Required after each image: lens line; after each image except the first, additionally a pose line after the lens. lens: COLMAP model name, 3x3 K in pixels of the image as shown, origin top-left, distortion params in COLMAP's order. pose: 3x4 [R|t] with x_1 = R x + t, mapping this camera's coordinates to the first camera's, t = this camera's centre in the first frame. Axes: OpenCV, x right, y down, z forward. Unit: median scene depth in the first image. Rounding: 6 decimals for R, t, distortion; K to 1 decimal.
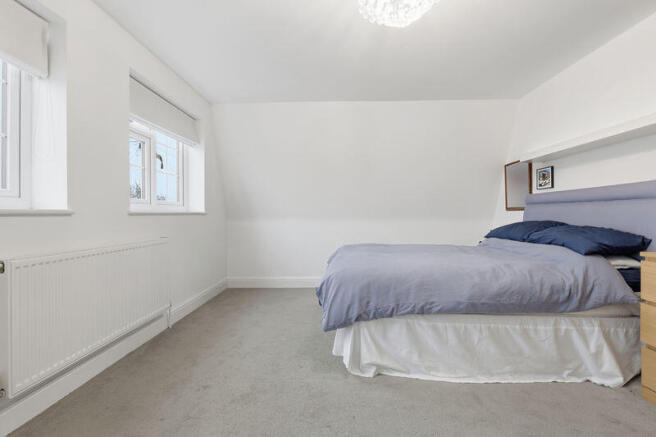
lens RADIAL K [[284.1, 0, 325.3], [0, 284.1, 214.5], [0, 0, 1]] dist [-0.000640, 0.000701]
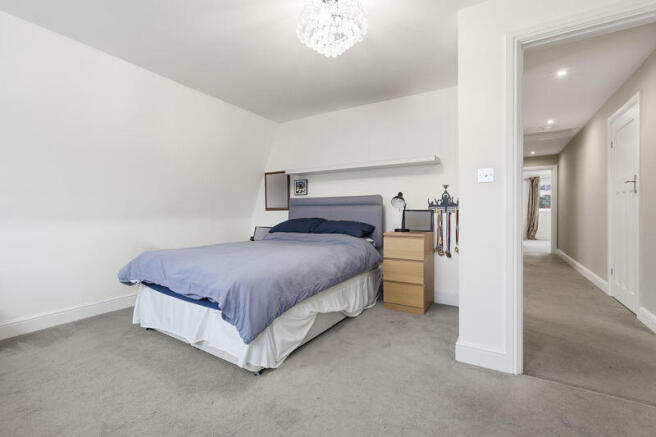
lens RADIAL K [[284.1, 0, 326.0], [0, 284.1, 216.1], [0, 0, 1]] dist [-0.000640, 0.000701]
pose [[0.496928, -0.006501, 0.867767, -0.399116], [0.000468, 0.999974, 0.007223, 0.003164], [-0.867791, -0.003184, 0.496918, 0.210617]]
